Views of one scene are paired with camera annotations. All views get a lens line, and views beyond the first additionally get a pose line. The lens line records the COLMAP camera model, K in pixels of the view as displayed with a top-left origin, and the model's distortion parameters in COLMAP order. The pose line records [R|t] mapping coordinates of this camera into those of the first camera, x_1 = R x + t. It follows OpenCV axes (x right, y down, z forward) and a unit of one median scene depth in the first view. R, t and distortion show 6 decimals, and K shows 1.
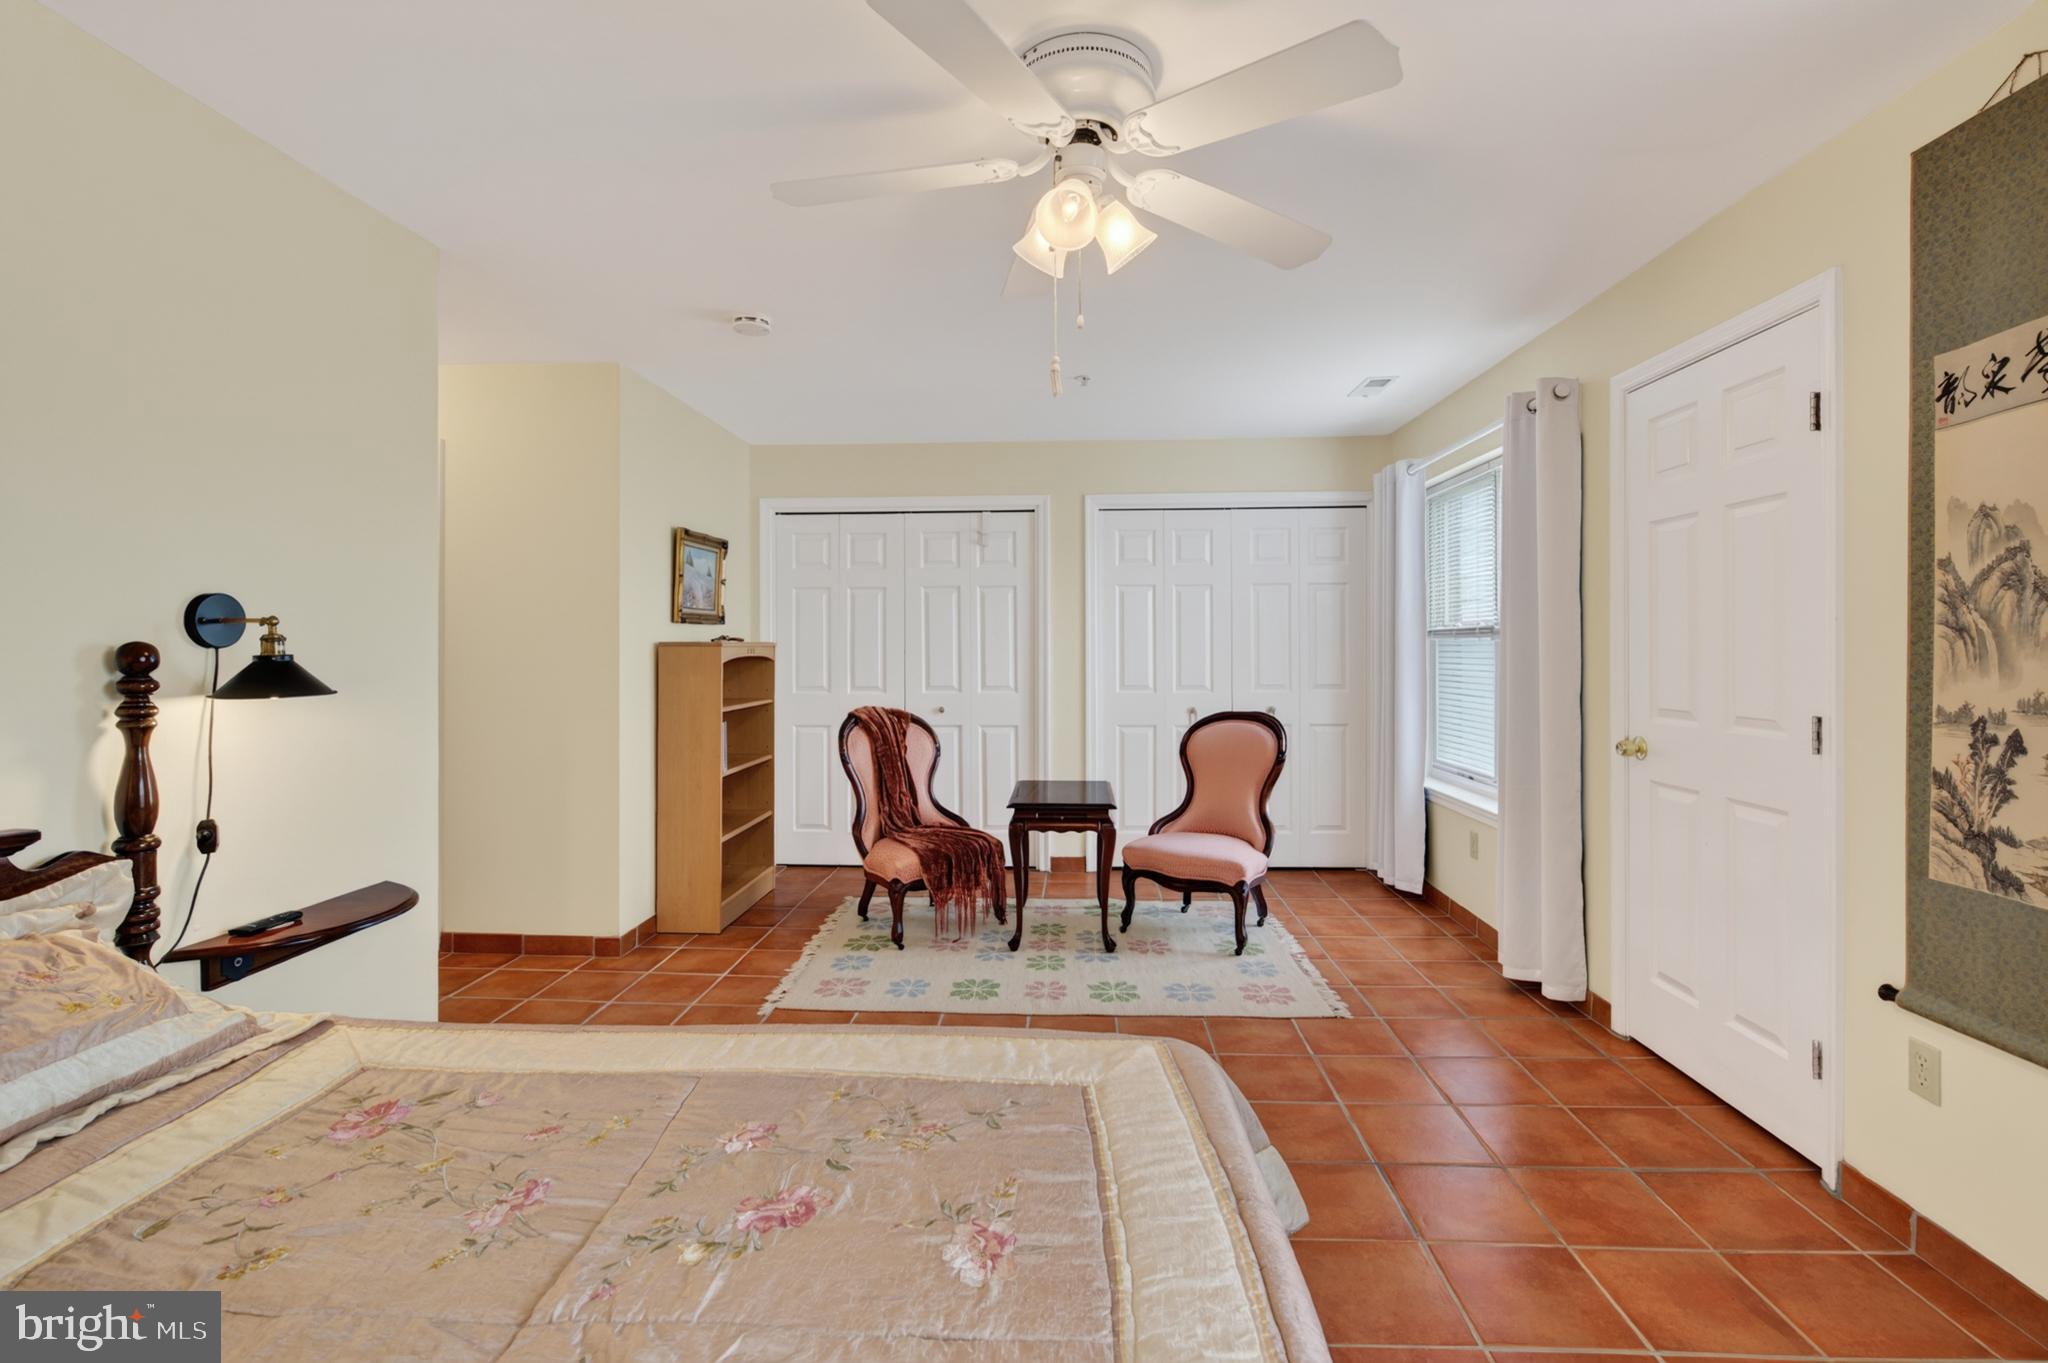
lens RADIAL K [[1043.0, 0, 1027.0], [0, 1043.0, 654.7], [0, 0, 1]] dist [0.002221, -0.007426]
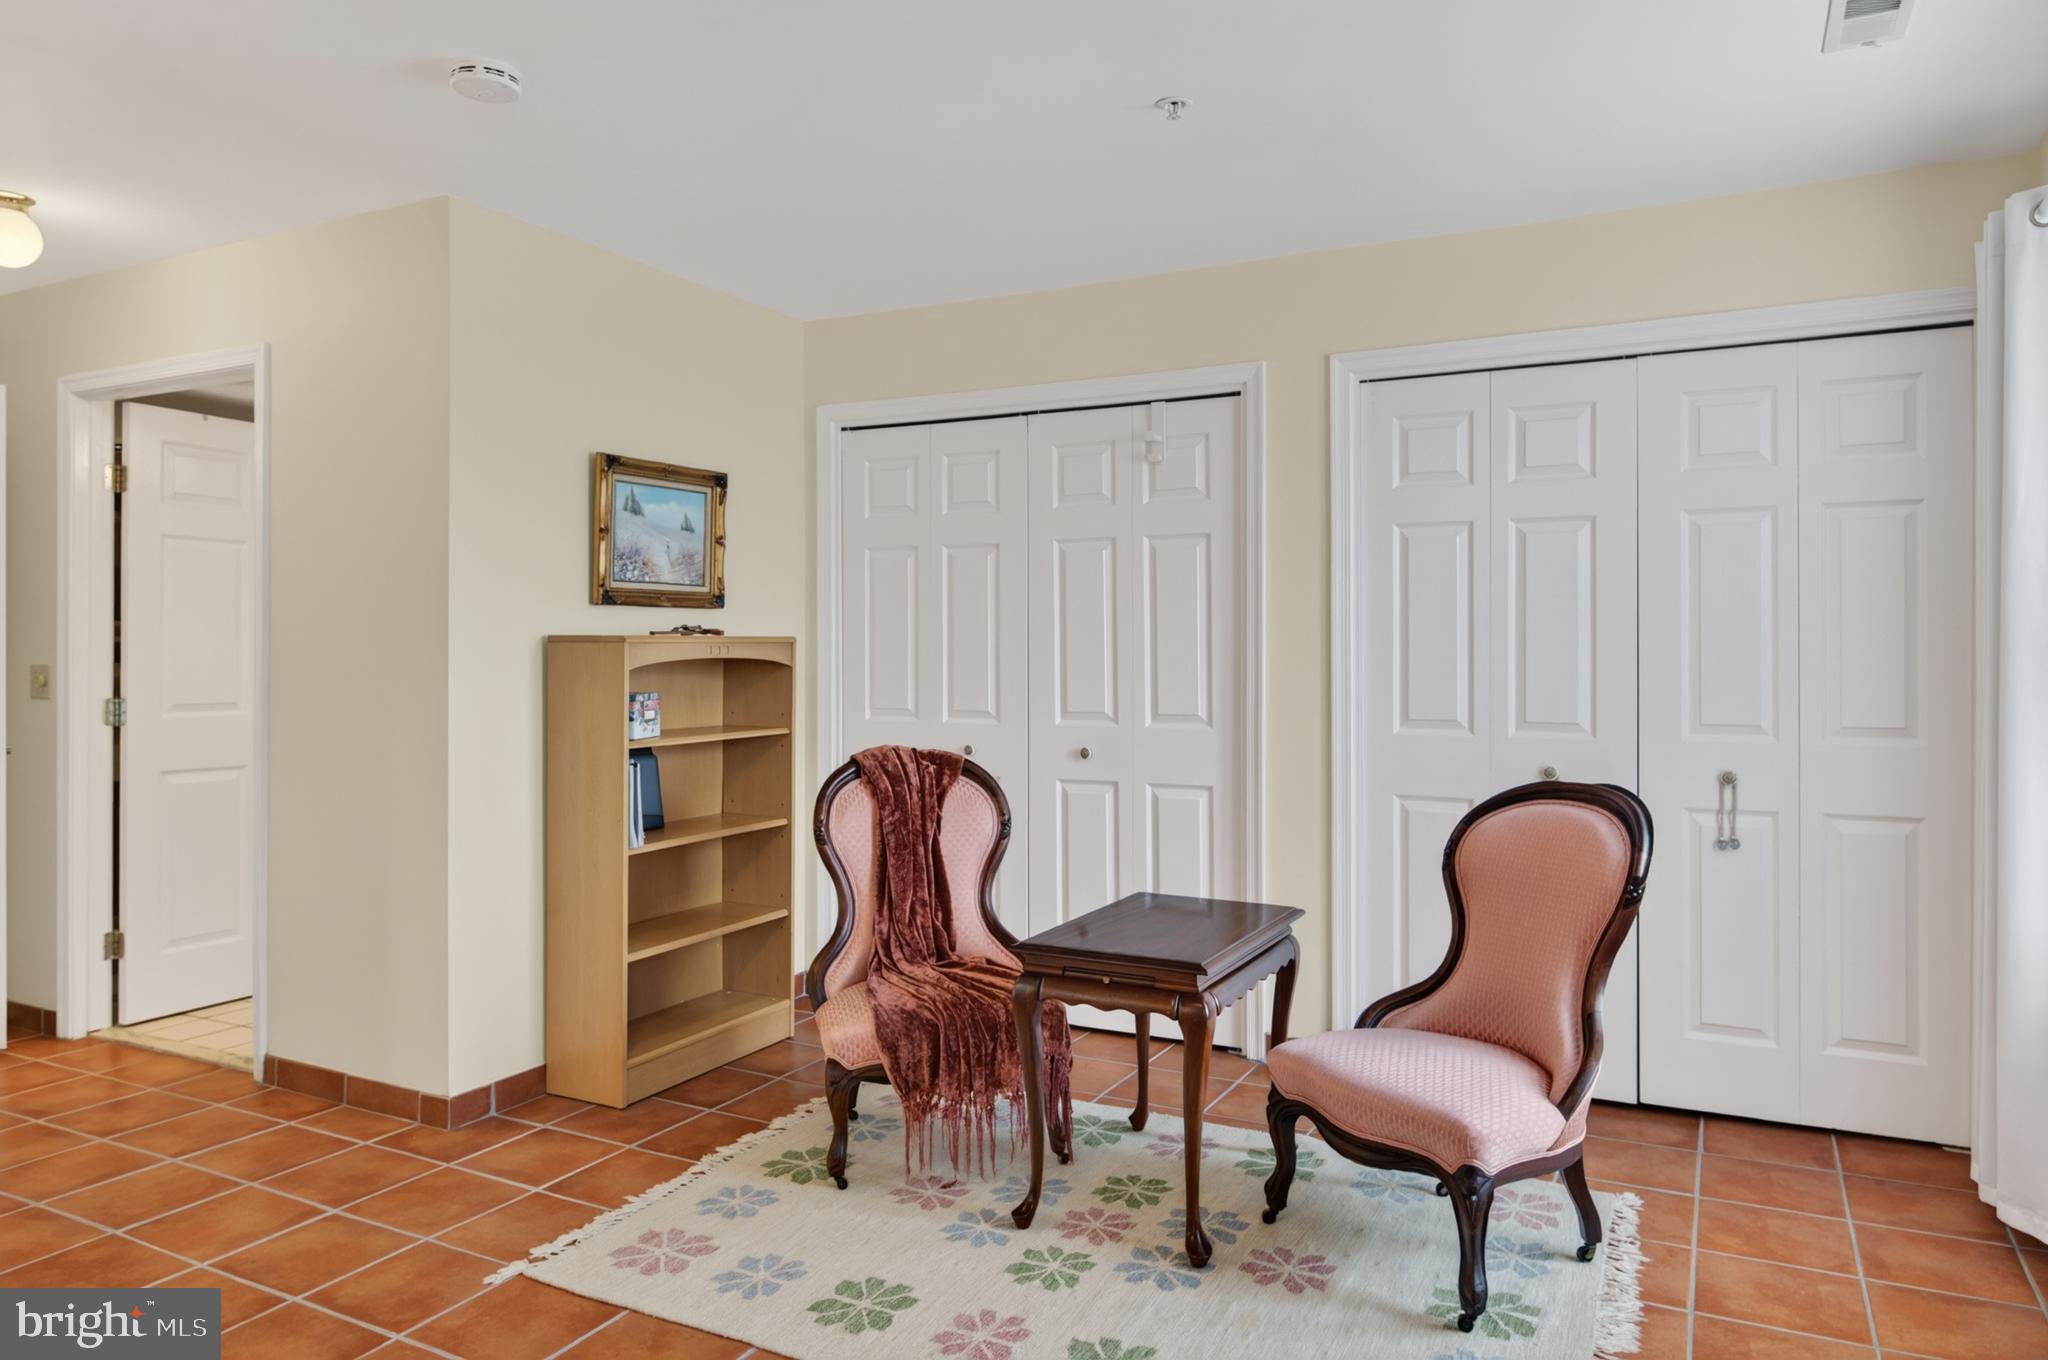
lens RADIAL K [[1434.2, 0, 1028.8], [0, 1434.2, 657.2], [0, 0, 1]] dist [0.062661, -0.091154]
pose [[0.894424, 0.005135, -0.447190, 0.287449], [-0.005439, 0.999985, 0.000605, -0.000353], [0.447186, 0.001891, 0.894439, 0.331224]]
